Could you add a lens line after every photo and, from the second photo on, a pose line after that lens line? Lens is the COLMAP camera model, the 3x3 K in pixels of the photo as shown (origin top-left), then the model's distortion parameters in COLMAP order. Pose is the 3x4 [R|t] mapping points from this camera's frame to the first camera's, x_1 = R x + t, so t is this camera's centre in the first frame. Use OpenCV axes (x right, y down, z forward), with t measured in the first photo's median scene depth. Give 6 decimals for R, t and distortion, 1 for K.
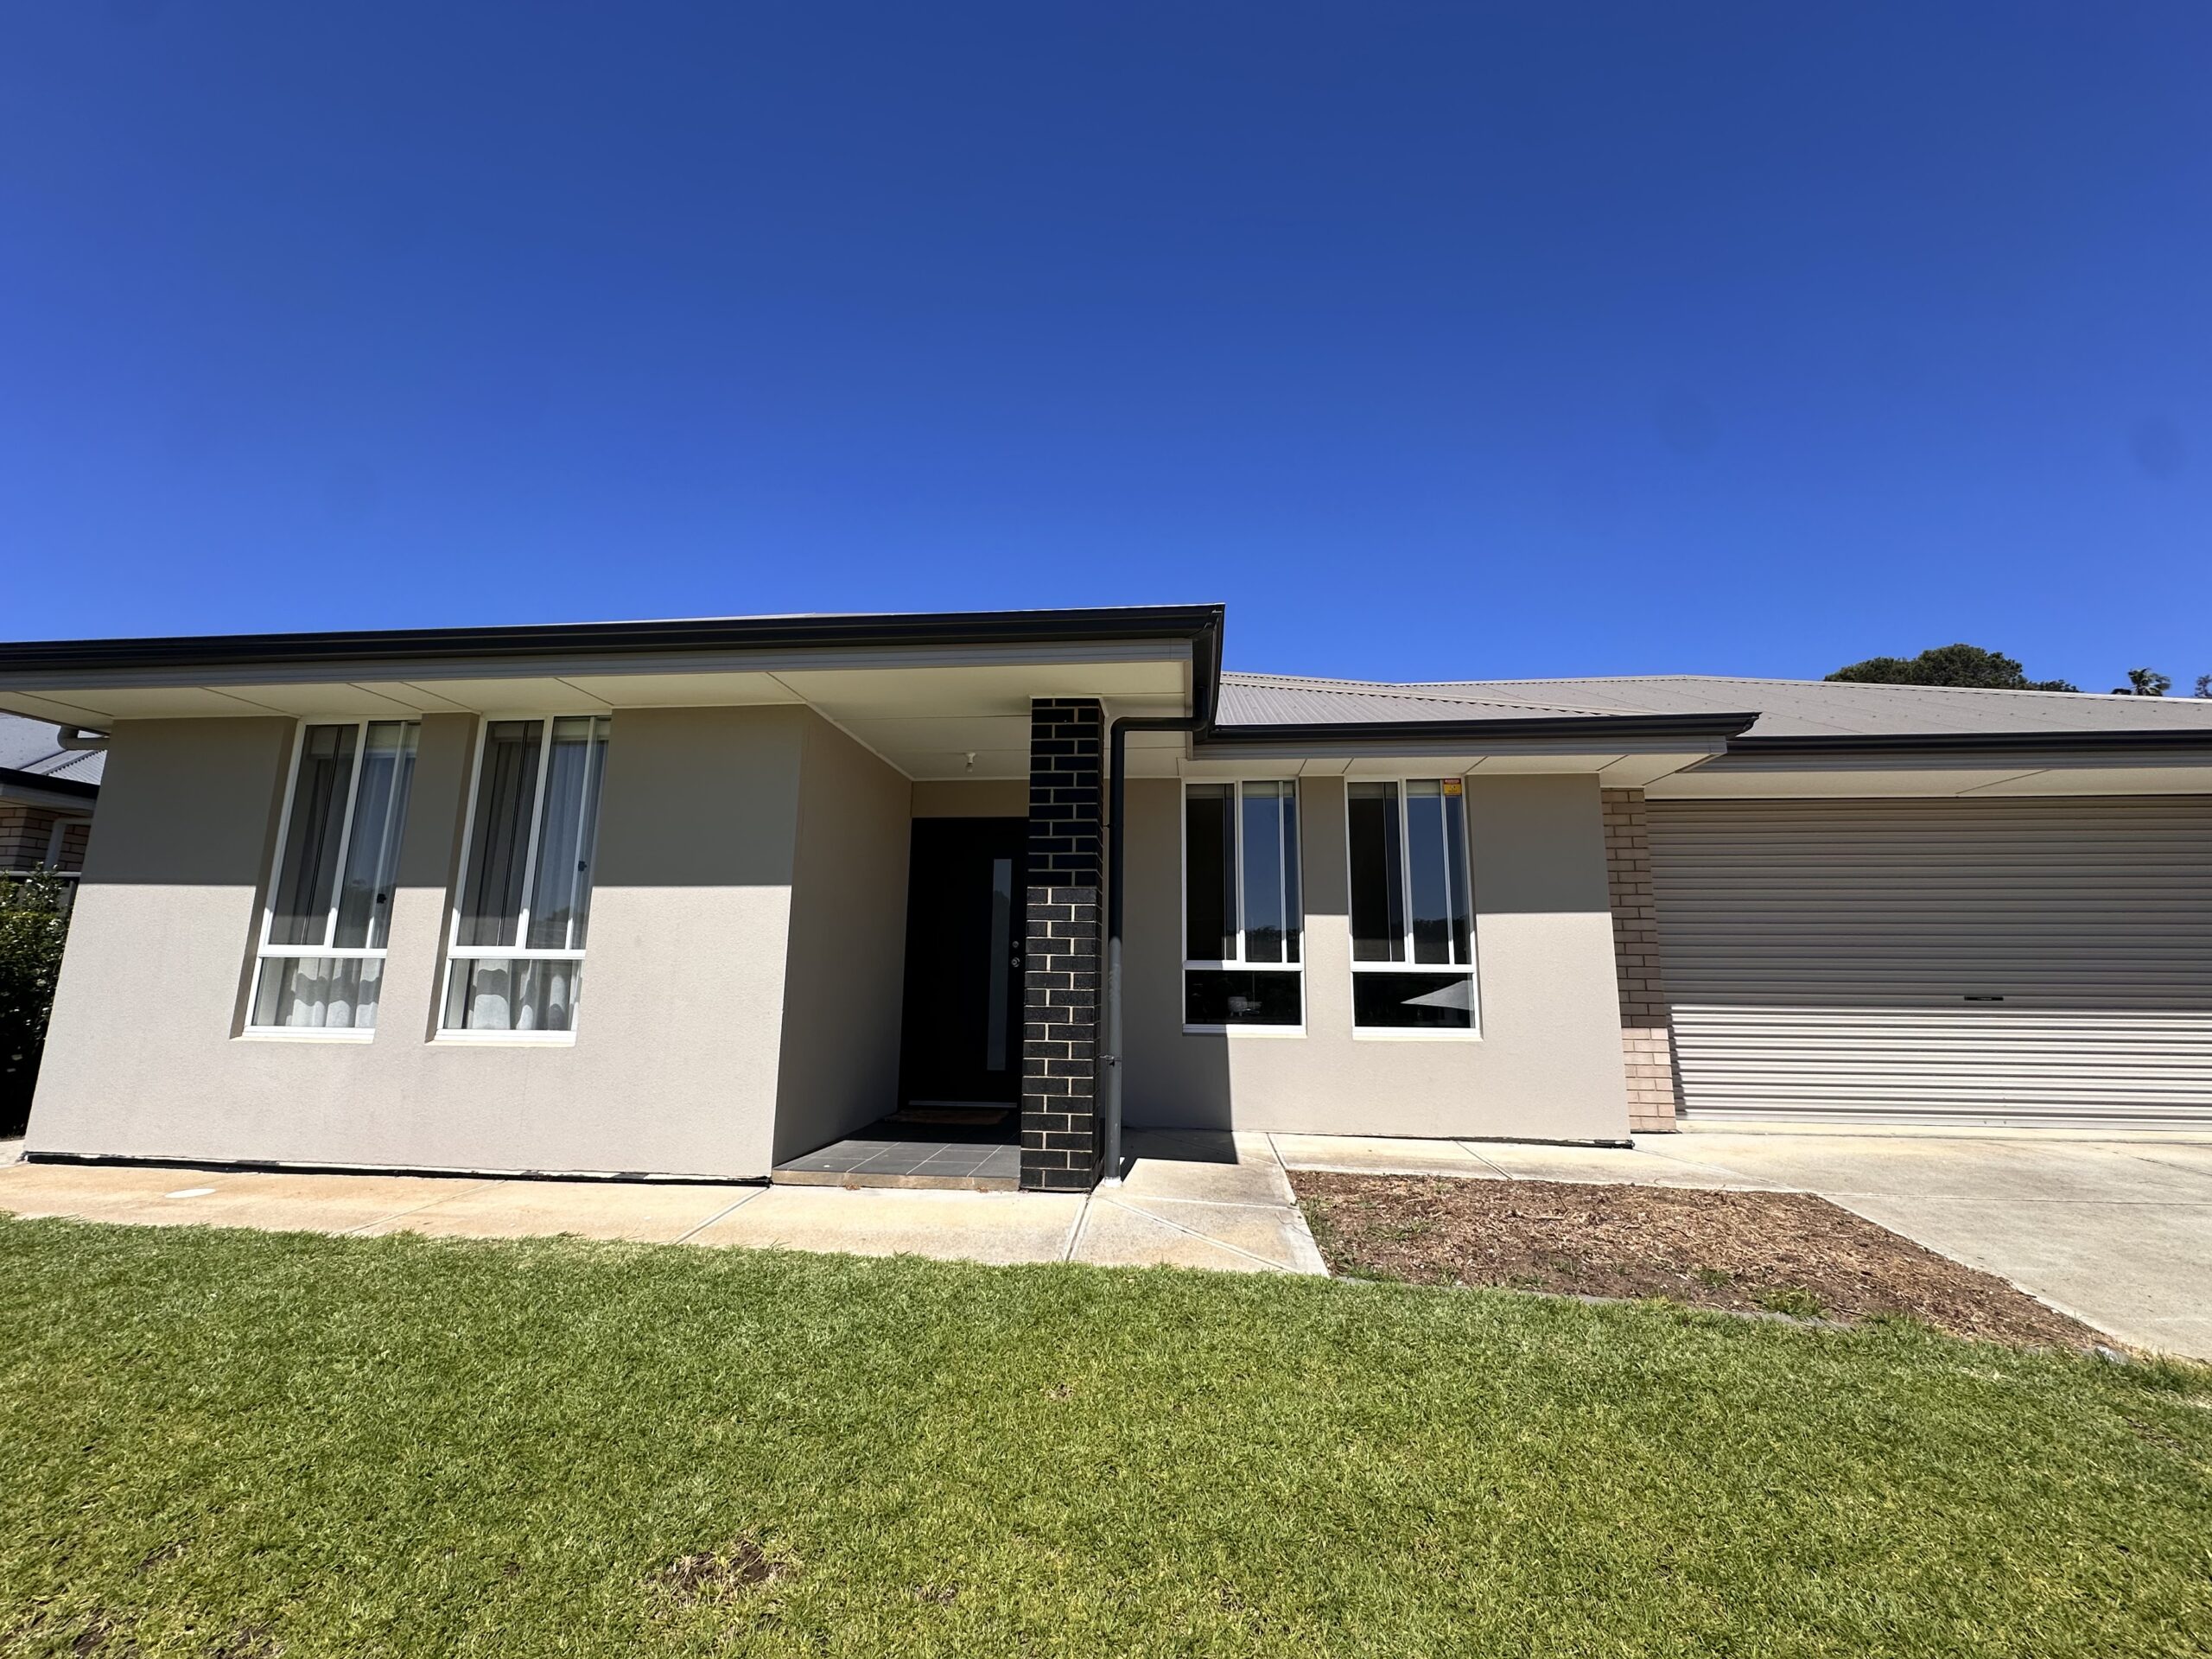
lens RADIAL K [[883.0, 0, 1105.8], [0, 883.0, 825.6], [0, 0, 1]] dist [-0.004181, 0.001053]
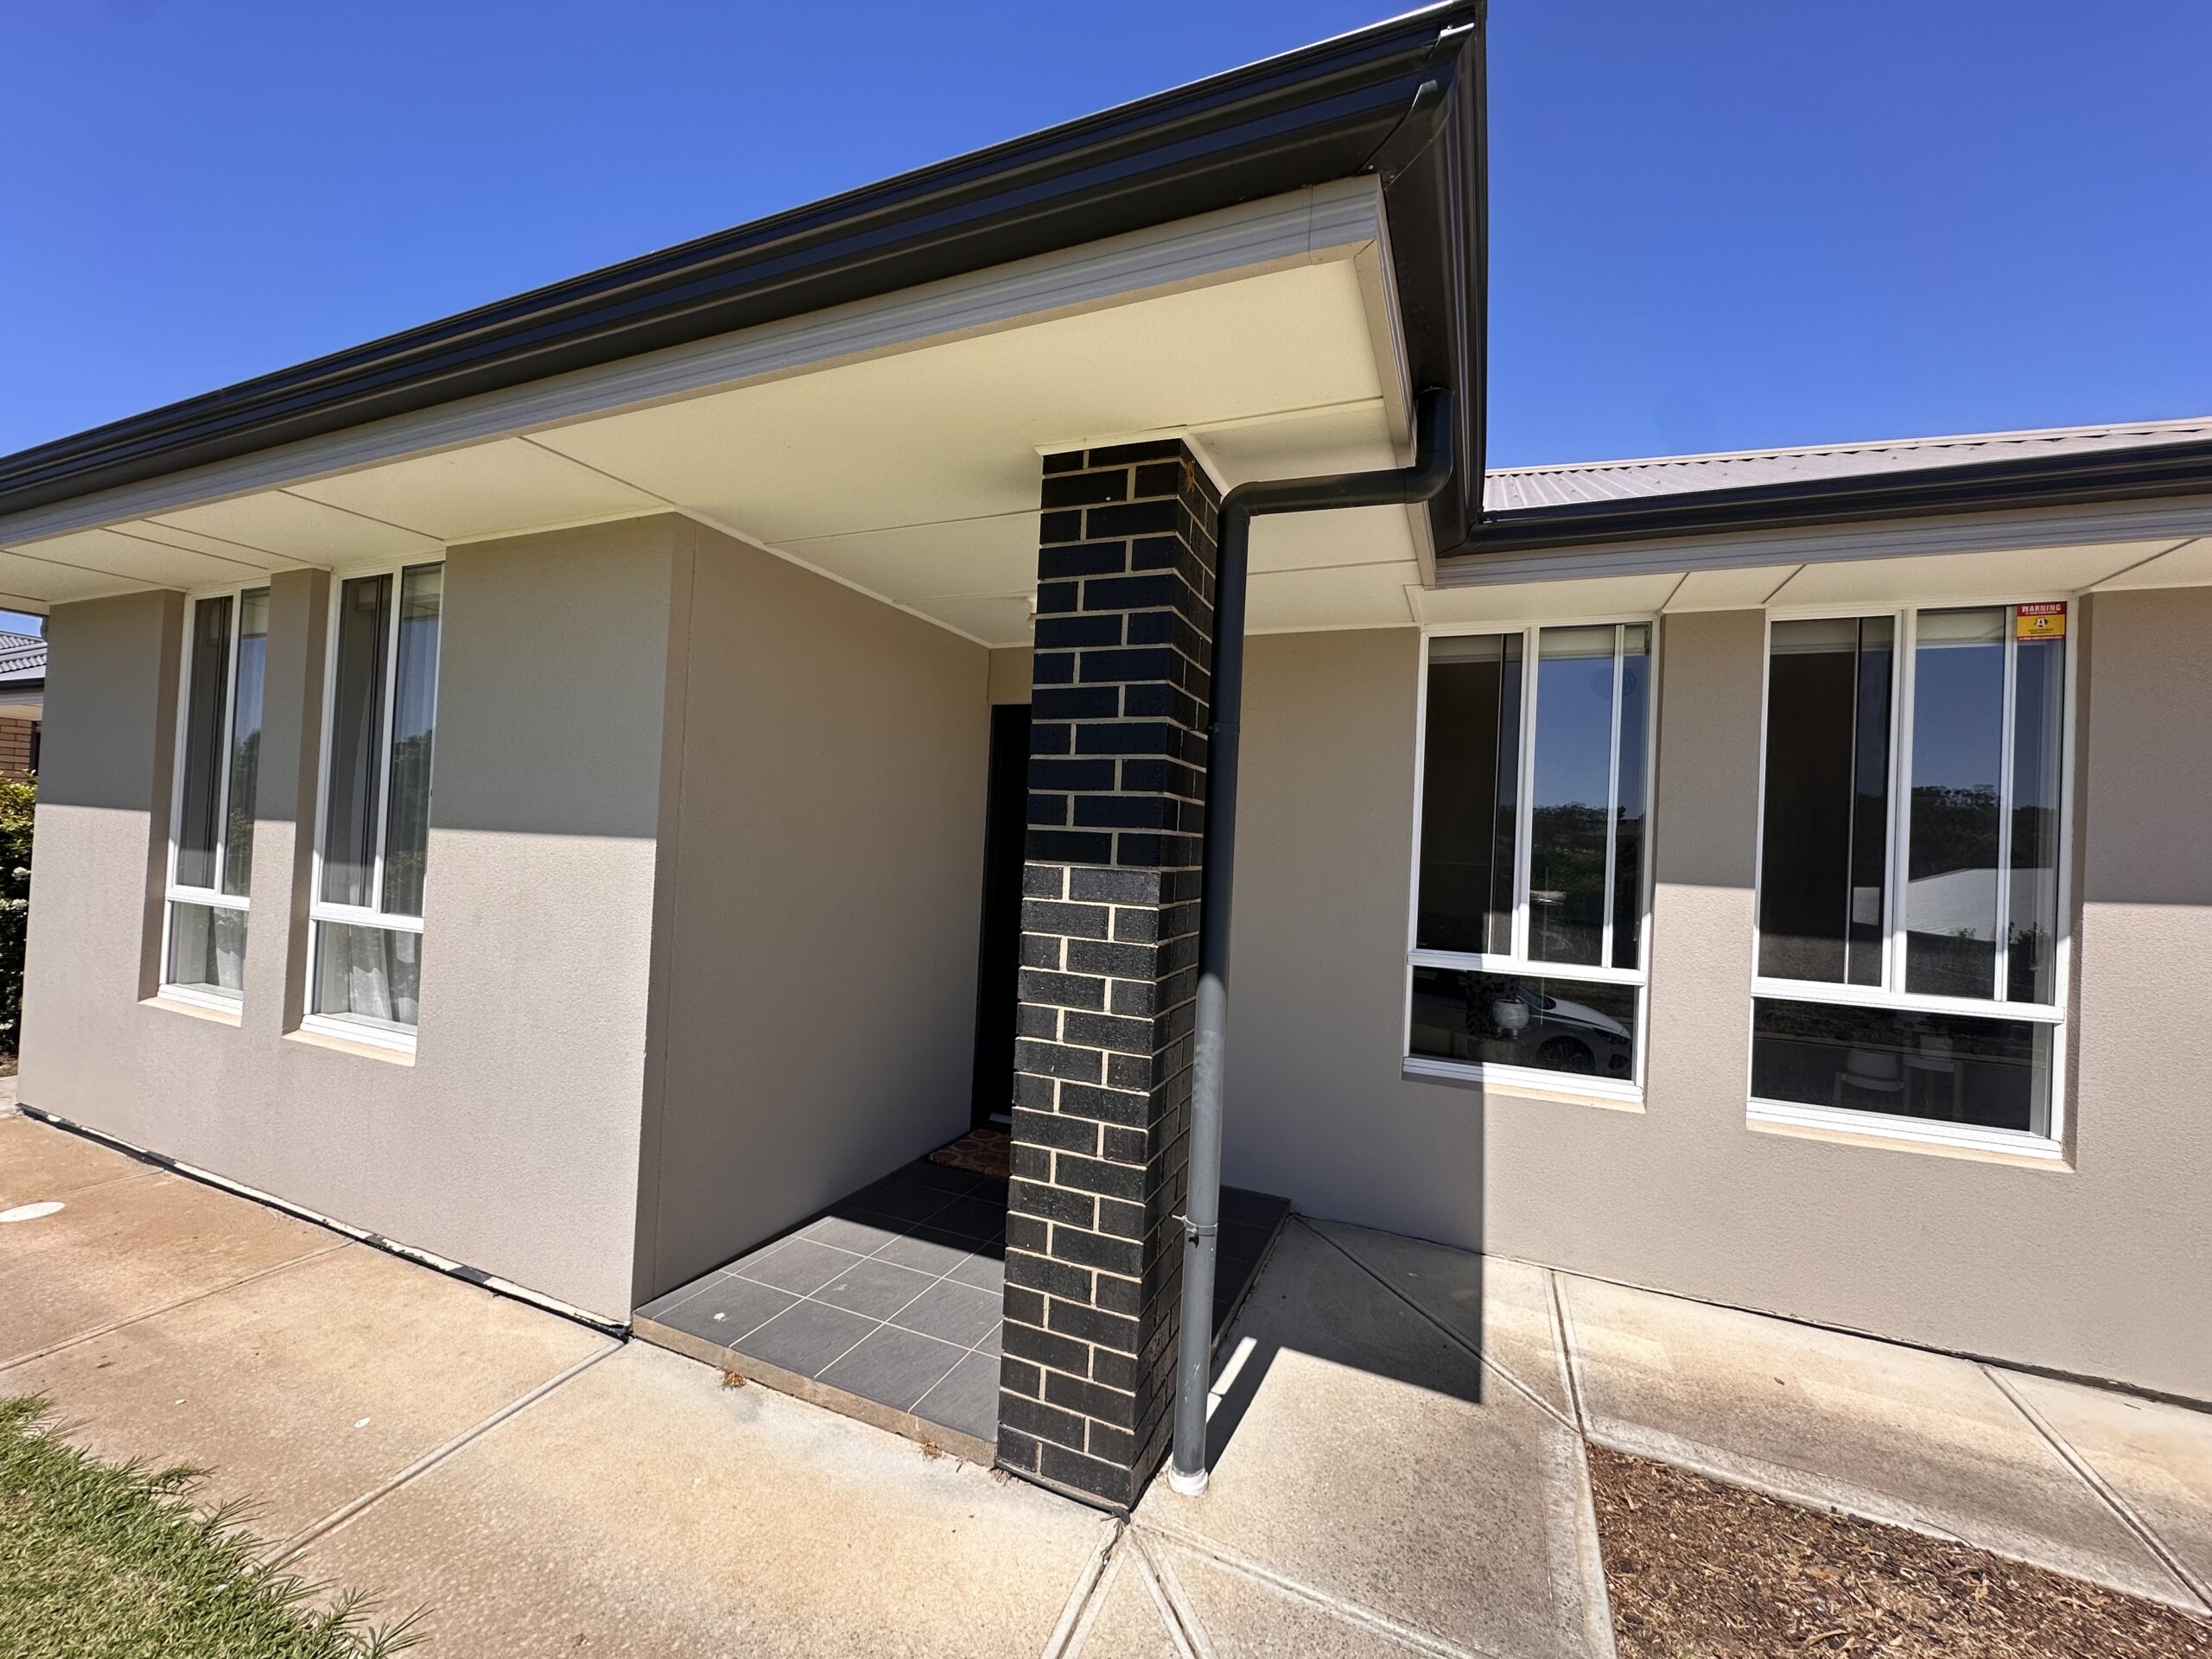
lens RADIAL K [[883.0, 0, 1102.9], [0, 883.0, 834.7], [0, 0, 1]] dist [-0.004181, 0.001053]
pose [[0.952449, 0.028870, -0.303329, 0.087546], [0.018229, 0.988319, 0.151306, -0.015222], [0.304154, -0.149641, 0.940797, 0.511534]]
